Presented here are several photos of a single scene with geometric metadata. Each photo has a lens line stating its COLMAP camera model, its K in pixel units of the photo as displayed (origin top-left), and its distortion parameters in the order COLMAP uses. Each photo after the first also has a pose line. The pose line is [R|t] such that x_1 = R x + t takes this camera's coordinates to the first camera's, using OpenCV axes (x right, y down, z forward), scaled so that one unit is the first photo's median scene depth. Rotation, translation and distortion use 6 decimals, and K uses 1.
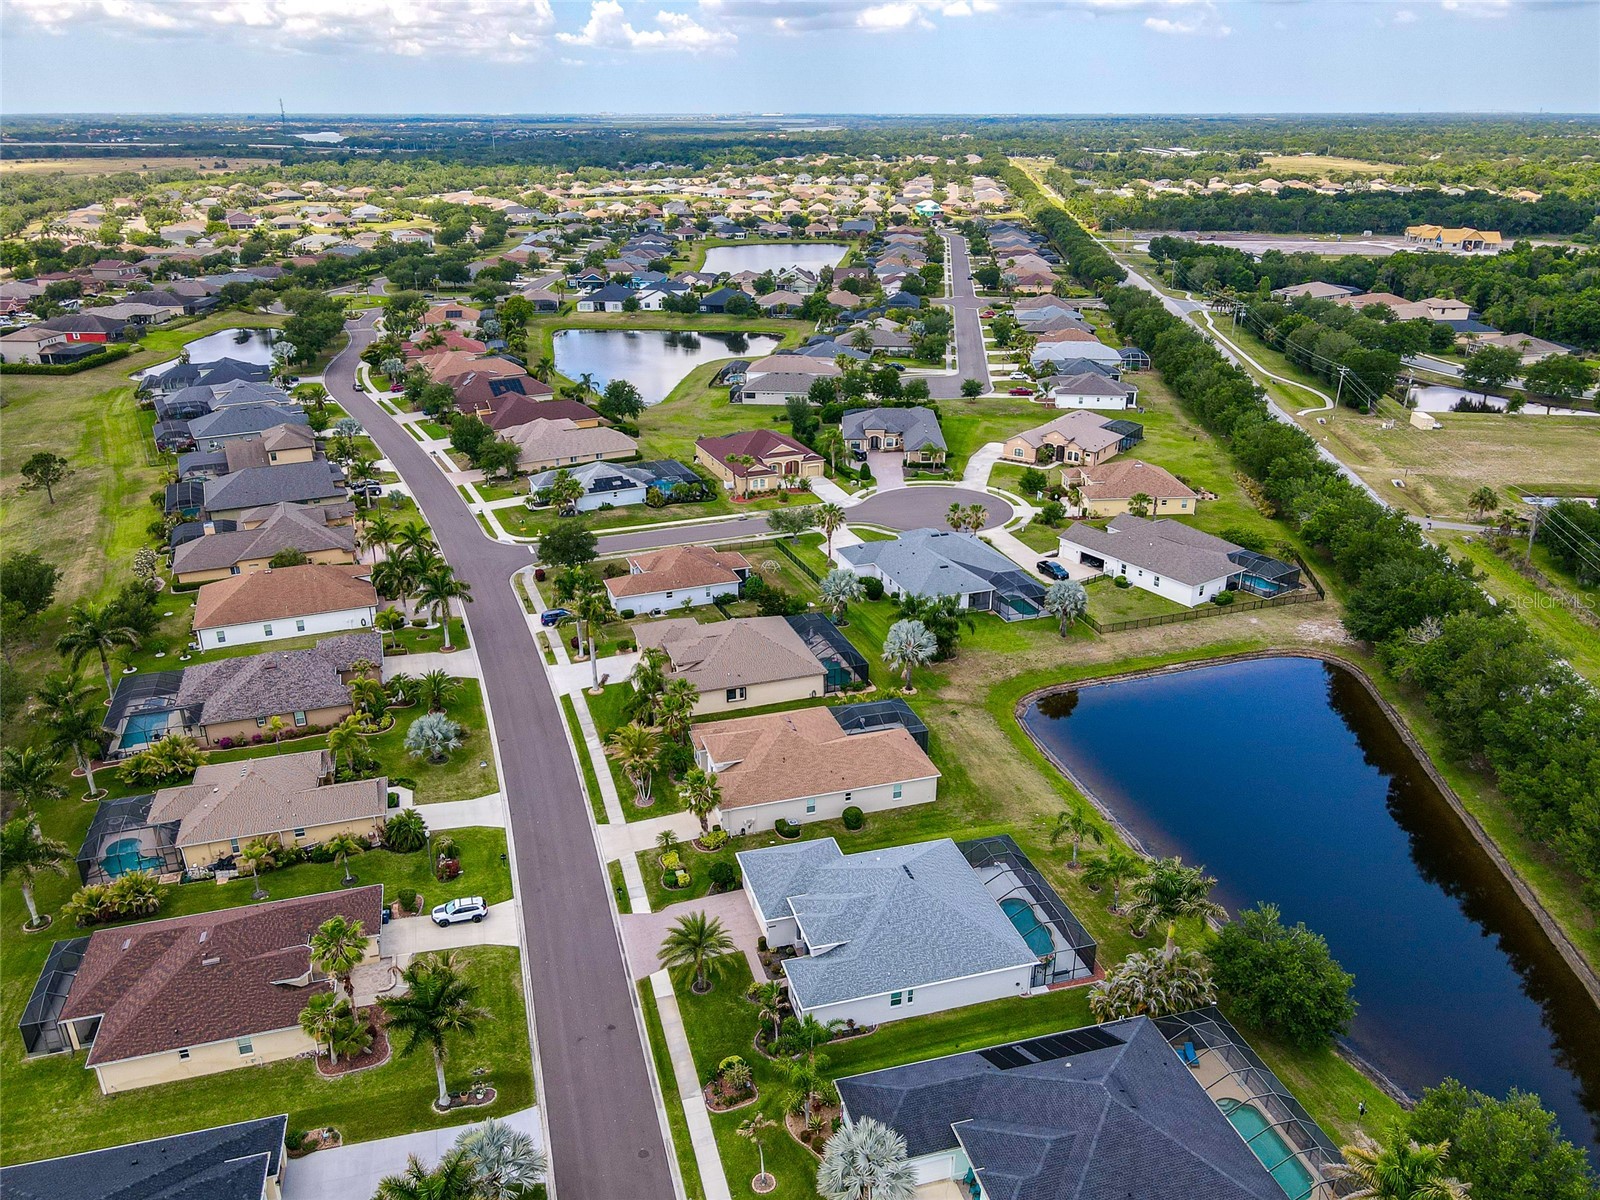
lens RADIAL K [[1201.0, 0, 800.0], [0, 1201.0, 600.0], [0, 0, 1]] dist [-0.000837, 0.025107]
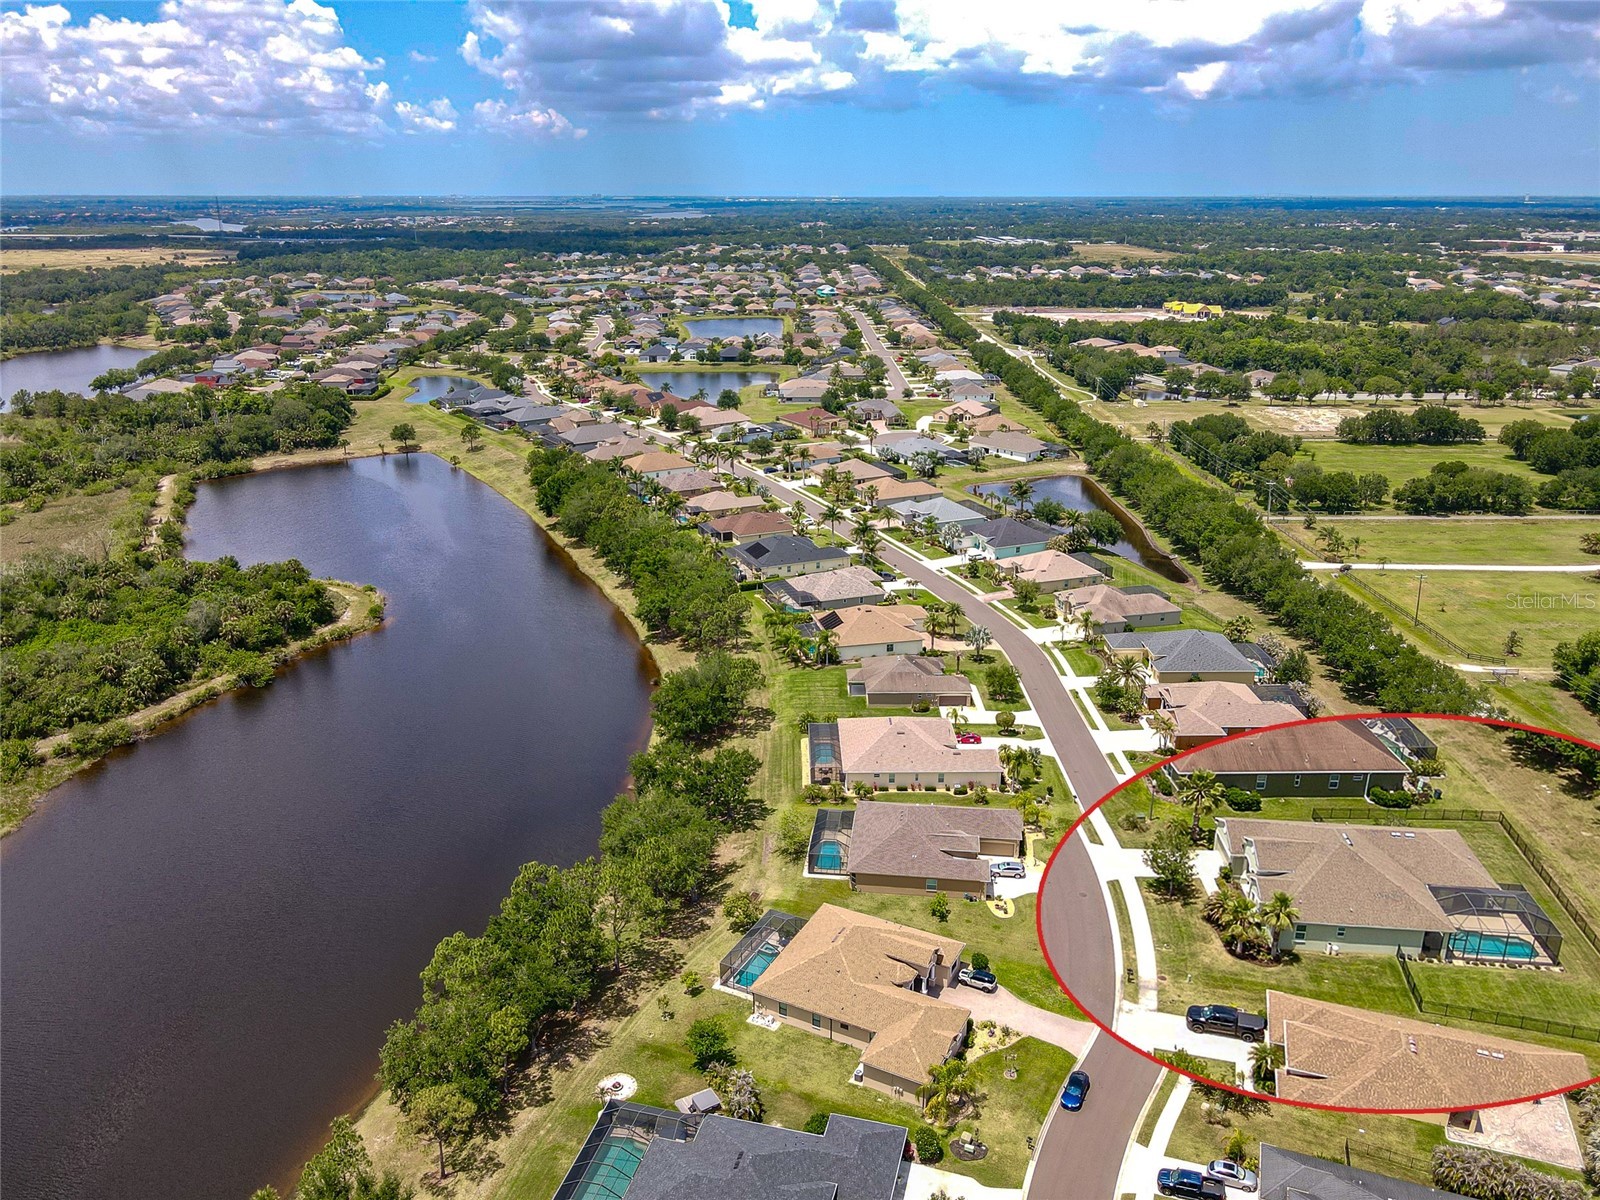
lens RADIAL K [[1201.0, 0, 800.0], [0, 1201.0, 600.0], [0, 0, 1]] dist [-0.000837, 0.025107]
pose [[0.992227, -0.039090, 0.118139, -0.150079], [0.045954, 0.997376, -0.055942, 0.140775], [-0.115642, 0.060936, 0.991420, -0.471151]]
